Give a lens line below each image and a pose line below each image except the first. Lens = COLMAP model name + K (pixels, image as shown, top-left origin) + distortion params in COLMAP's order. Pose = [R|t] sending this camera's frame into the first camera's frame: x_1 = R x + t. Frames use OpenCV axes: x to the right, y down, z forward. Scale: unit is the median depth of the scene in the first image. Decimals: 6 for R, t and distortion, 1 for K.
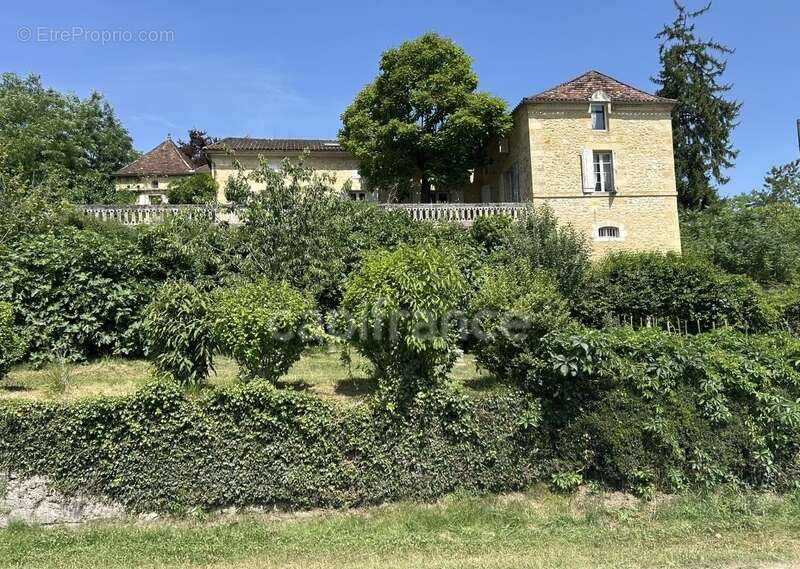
lens RADIAL K [[594.8, 0, 400.0], [0, 594.8, 284.5], [0, 0, 1]] dist [0.009918, 0.001147]
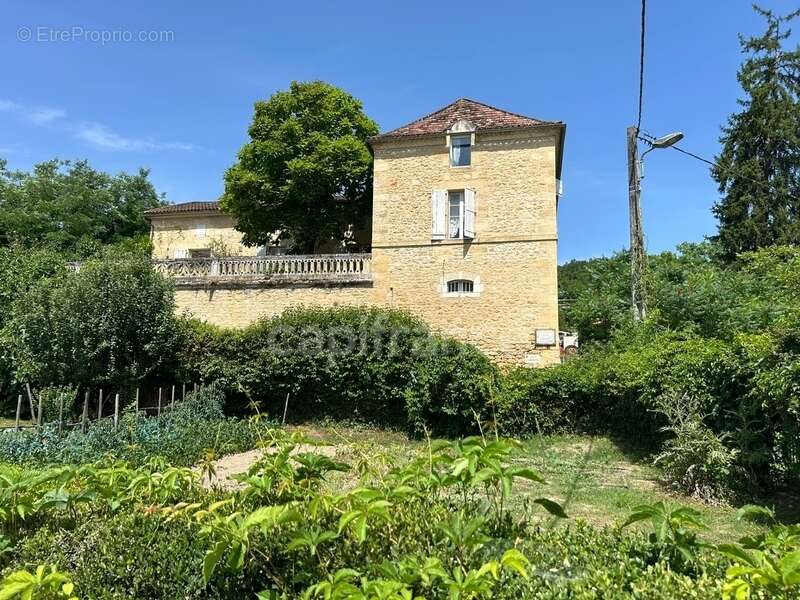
lens RADIAL K [[595.7, 0, 400.0], [0, 595.7, 300.0], [0, 0, 1]] dist [0.004208, -0.008216]
pose [[0.934277, 0.001806, -0.356543, 1.077548], [-0.029119, 0.997033, -0.071252, -0.015107], [0.355356, 0.076952, 0.931558, 0.386847]]
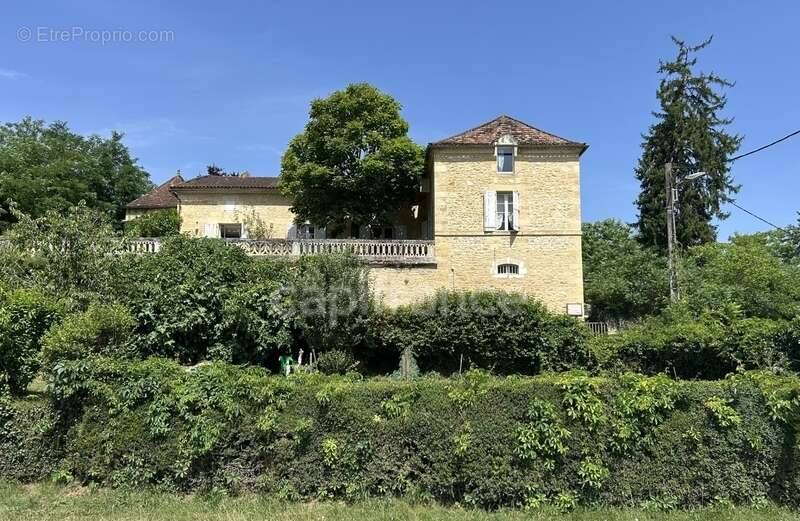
lens RADIAL K [[589.9, 0, 406.1], [0, 589.9, 290.1], [0, 0, 1]] dist [0.020673, -0.001911]
pose [[0.990374, 0.026564, -0.135843, 0.598366], [-0.030994, 0.999051, -0.030602, -0.026864], [0.134902, 0.034518, 0.990258, -0.092927]]
